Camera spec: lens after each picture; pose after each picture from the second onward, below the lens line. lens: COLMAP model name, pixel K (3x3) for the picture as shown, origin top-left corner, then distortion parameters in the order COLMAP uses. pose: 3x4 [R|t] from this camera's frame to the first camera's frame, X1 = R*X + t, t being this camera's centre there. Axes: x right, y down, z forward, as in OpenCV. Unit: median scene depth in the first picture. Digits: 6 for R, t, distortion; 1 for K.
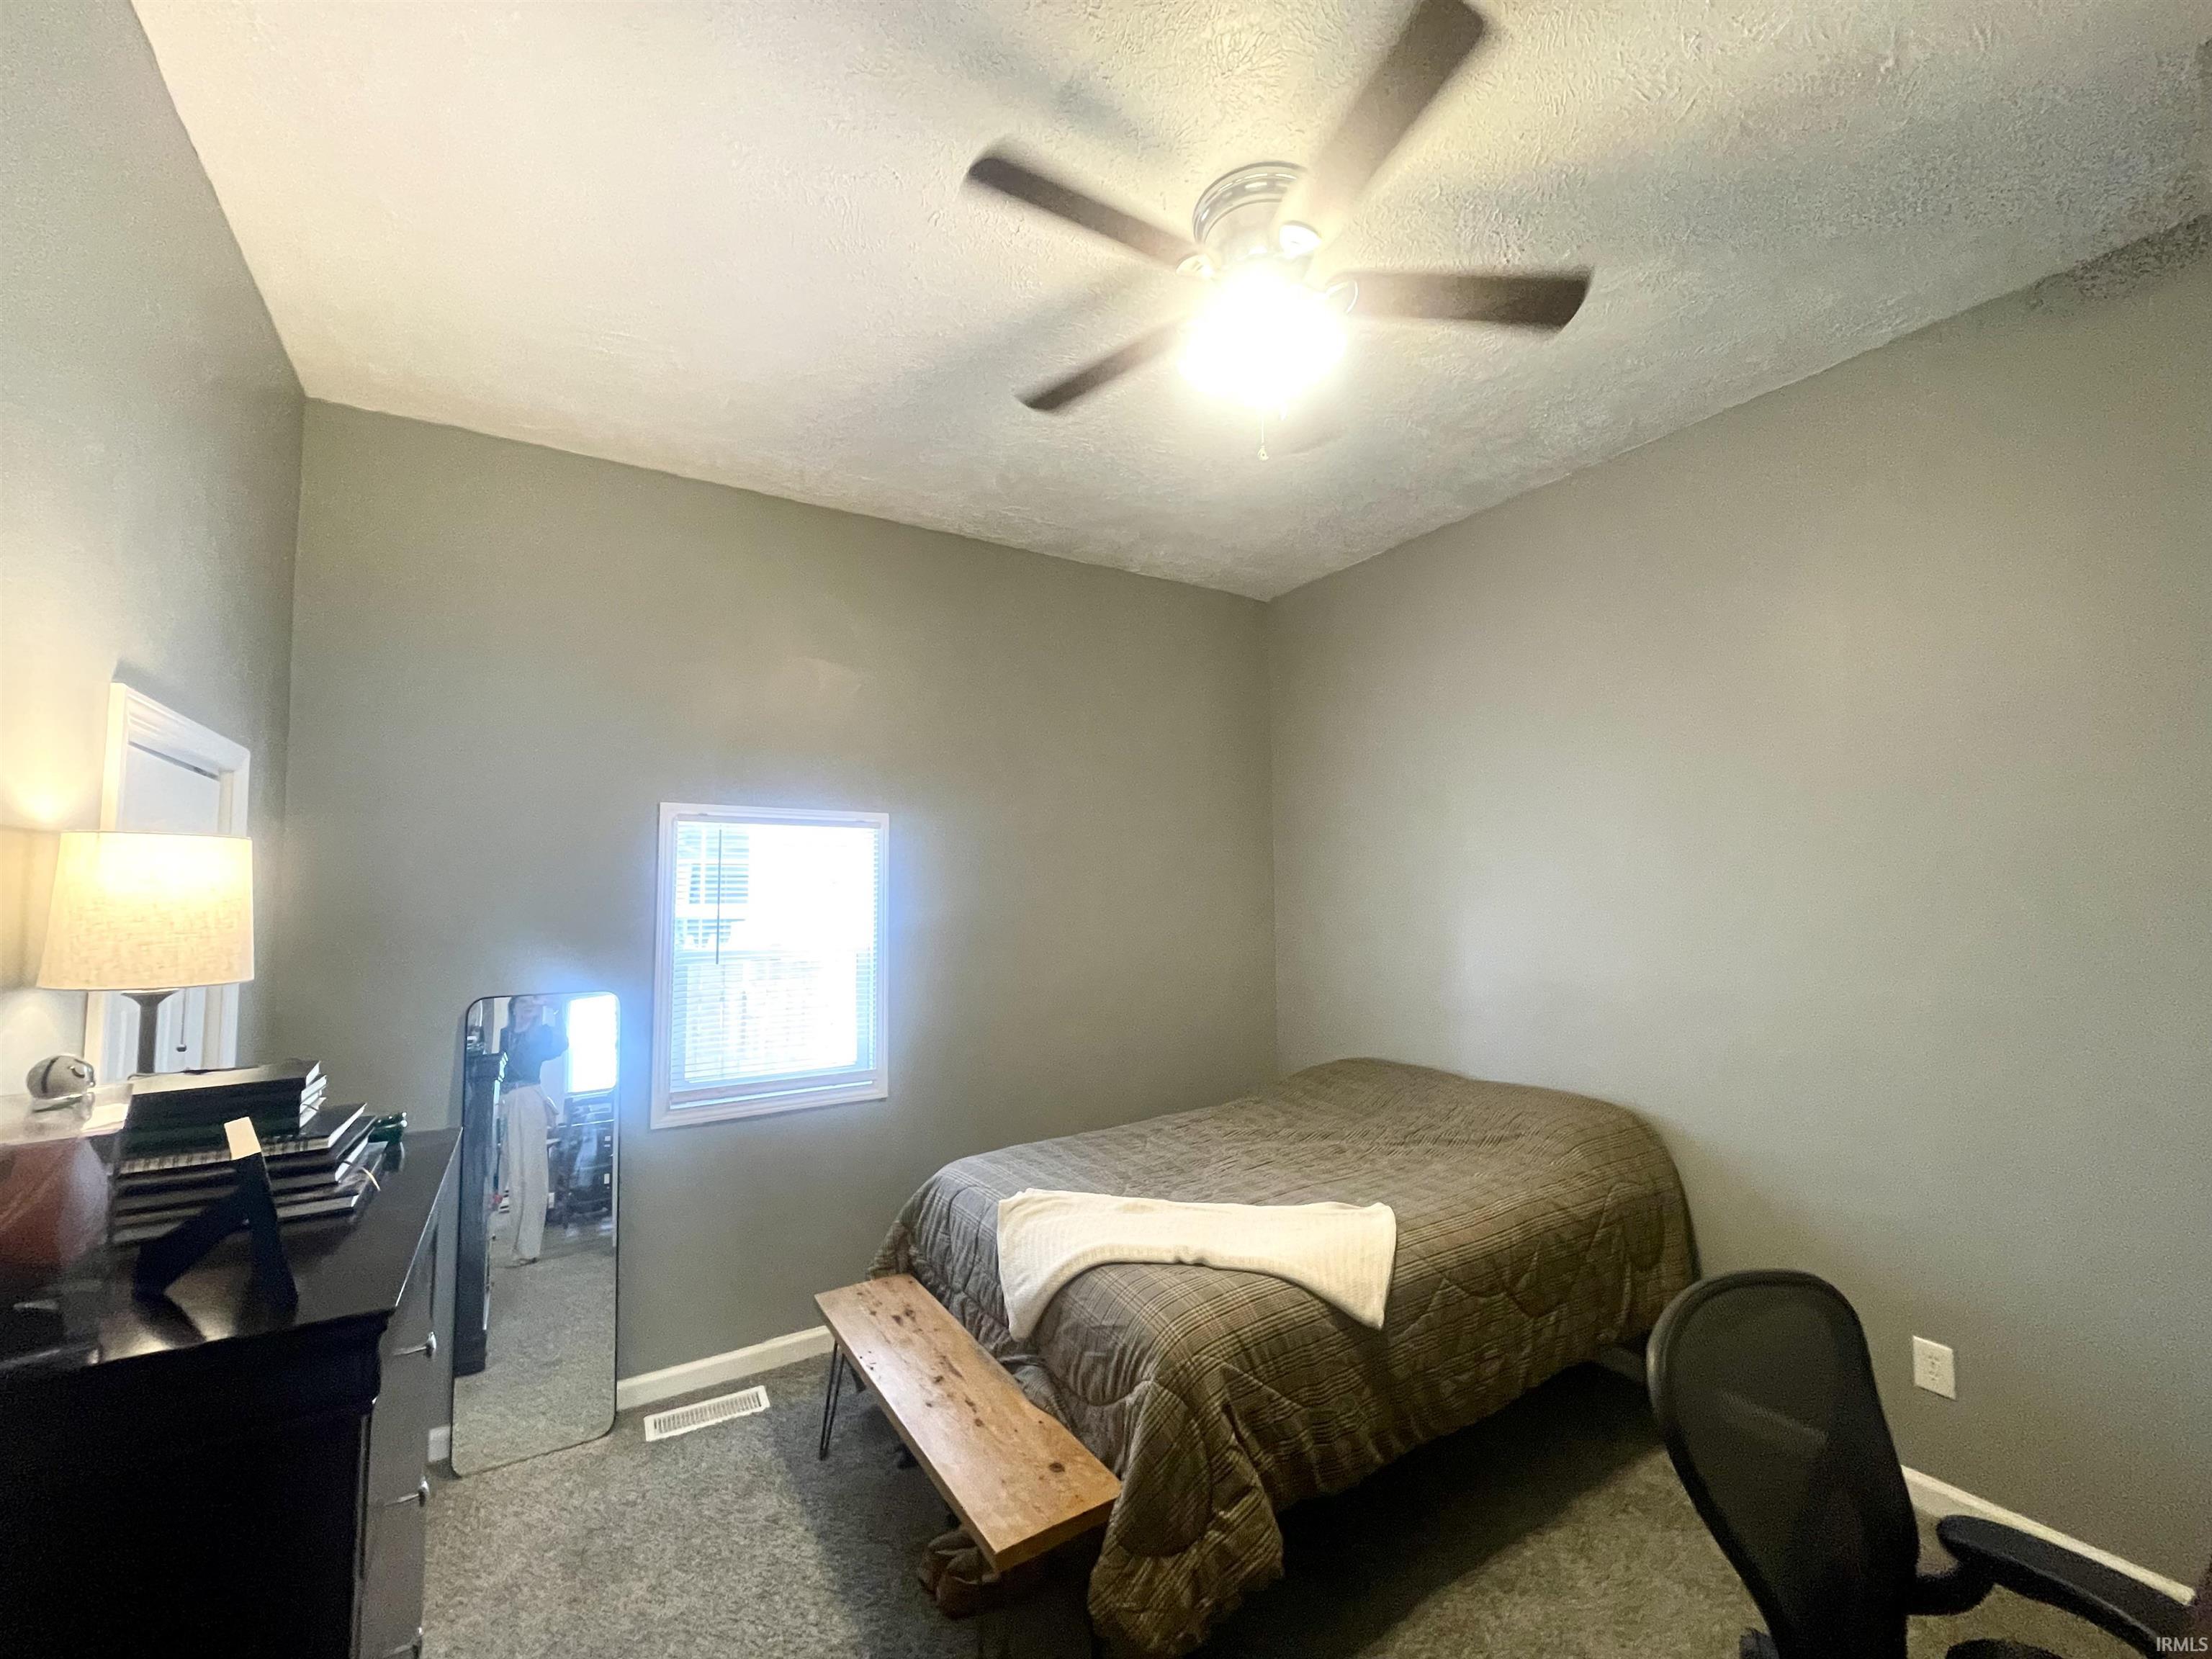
lens RADIAL K [[898.0, 0, 1106.0], [0, 898.0, 829.5], [0, 0, 1]] dist [-0.002517, 0.000614]
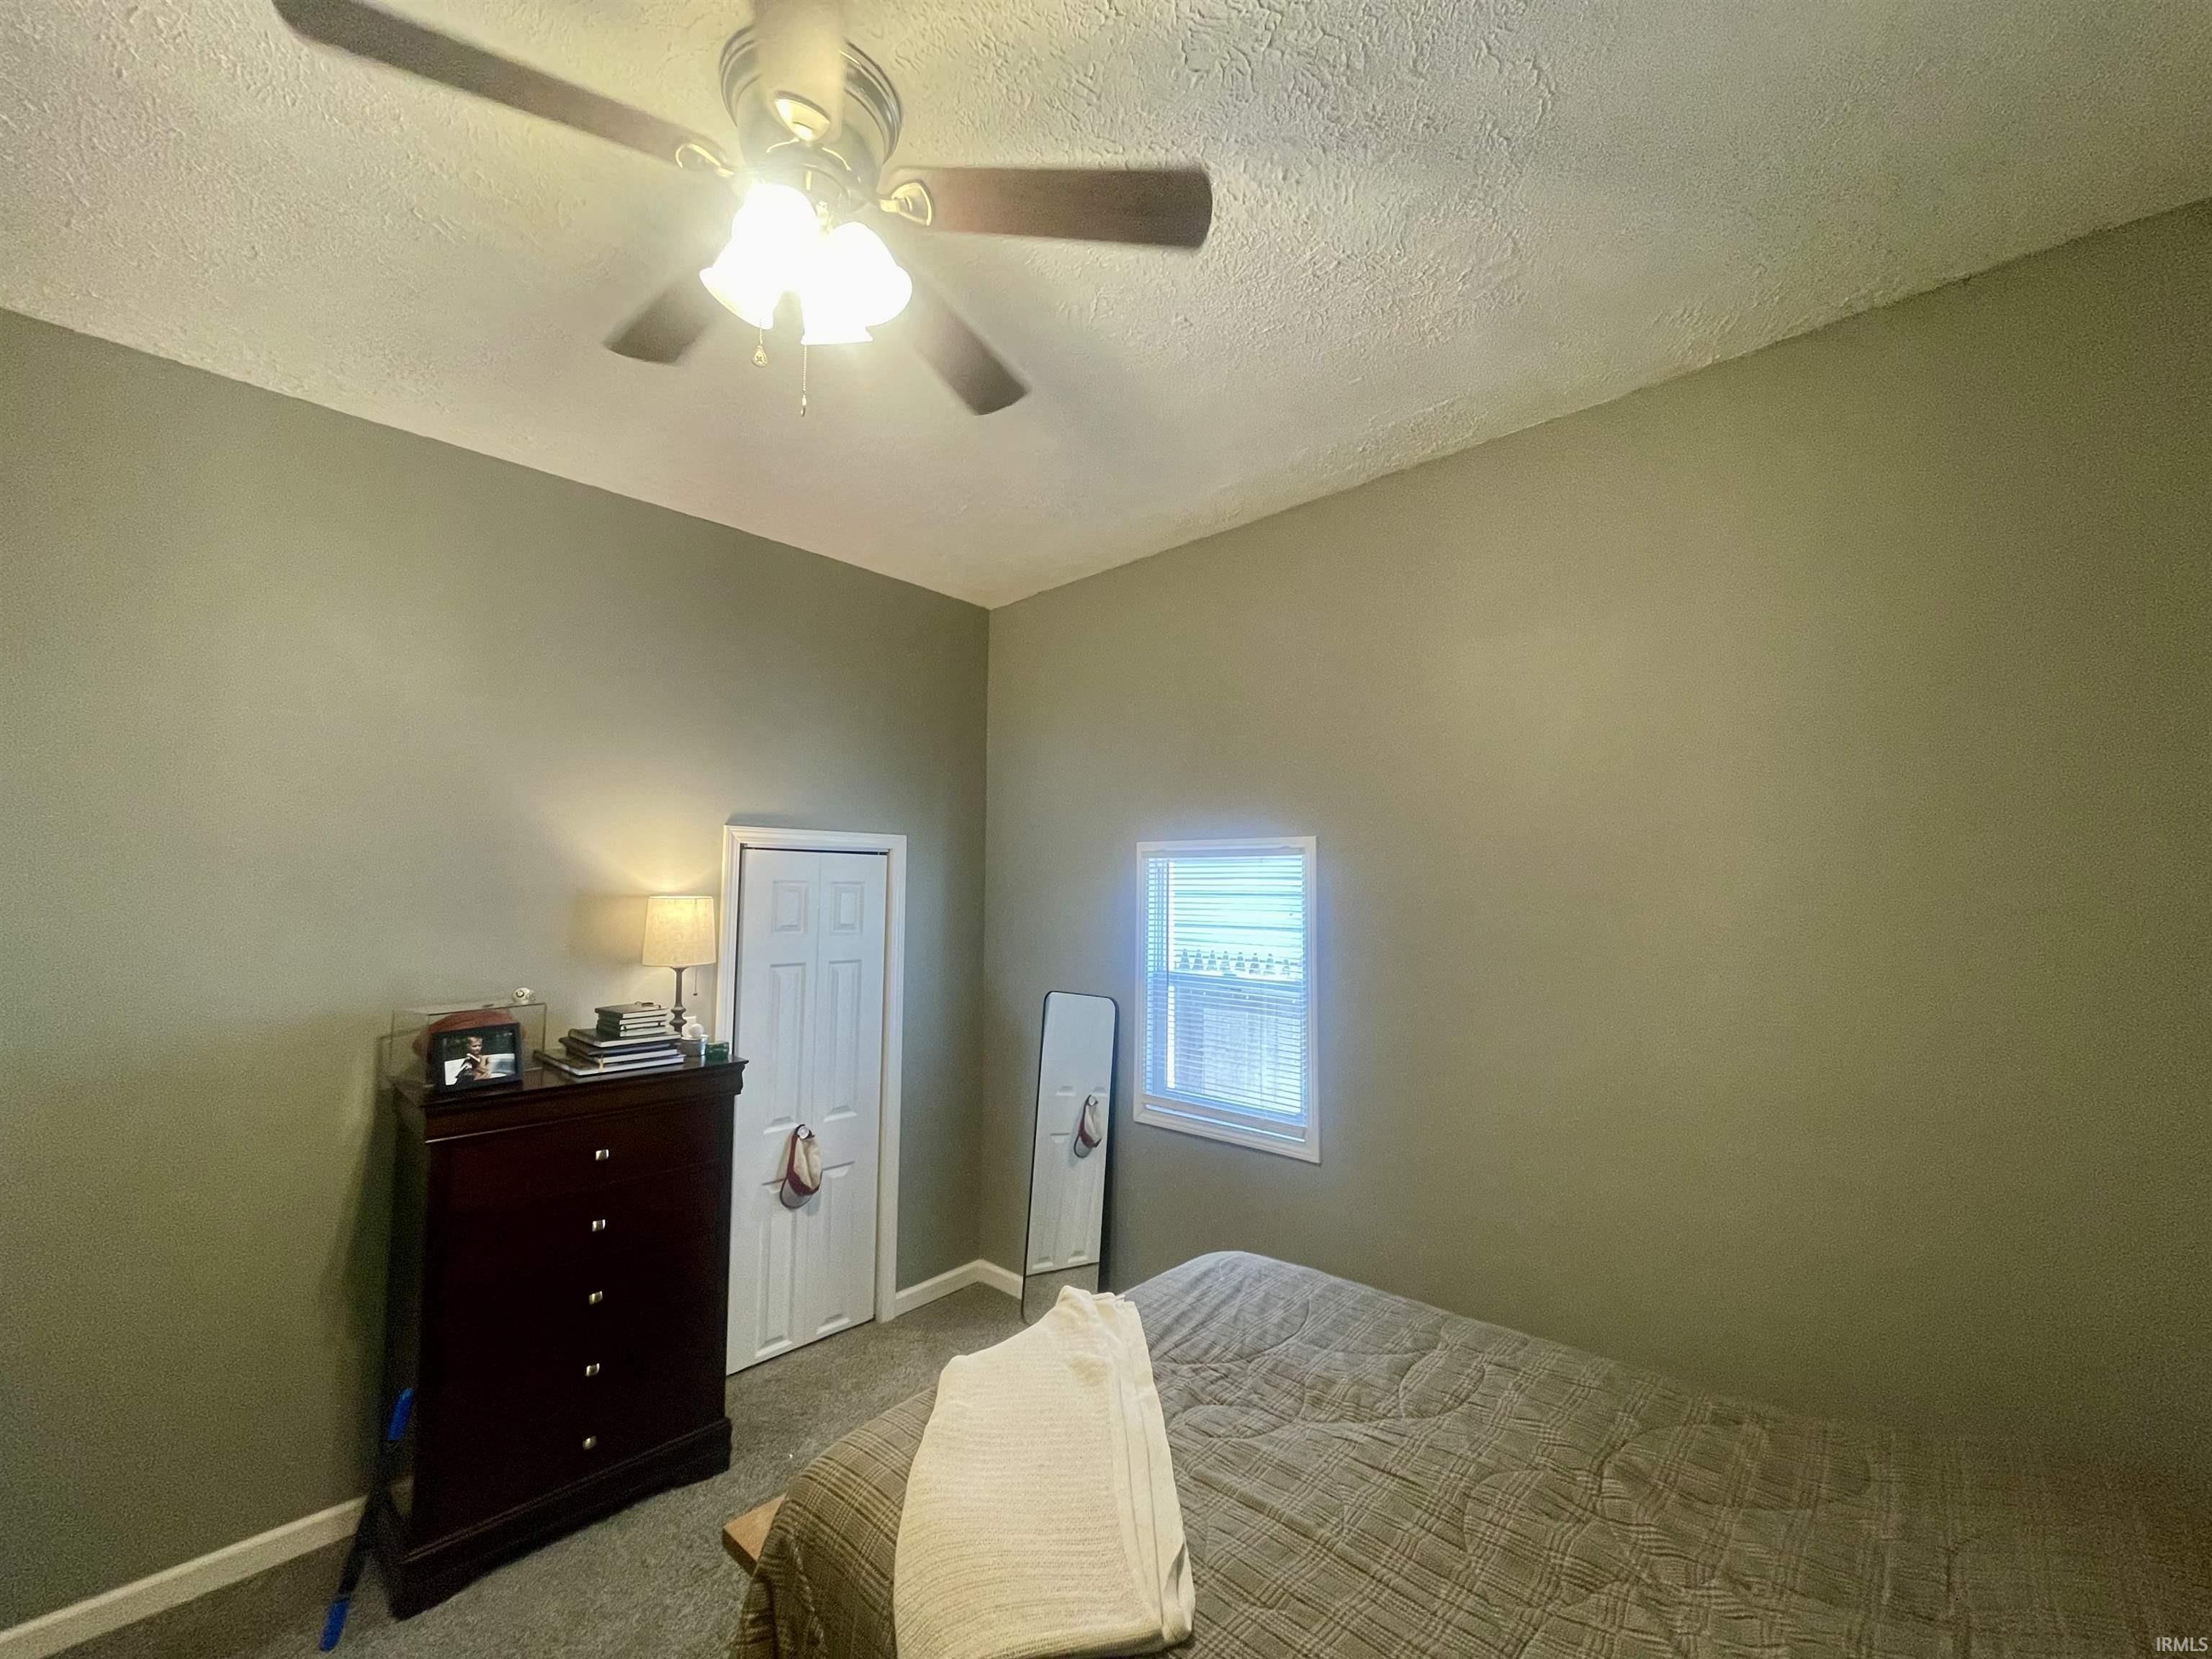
lens RADIAL K [[898.0, 0, 1106.0], [0, 898.0, 829.5], [0, 0, 1]] dist [-0.002517, 0.000614]
pose [[0.243741, -0.054206, -0.968324, 0.714275], [0.062495, 0.997240, -0.040094, -0.002747], [0.967825, -0.050743, 0.246456, 0.762196]]
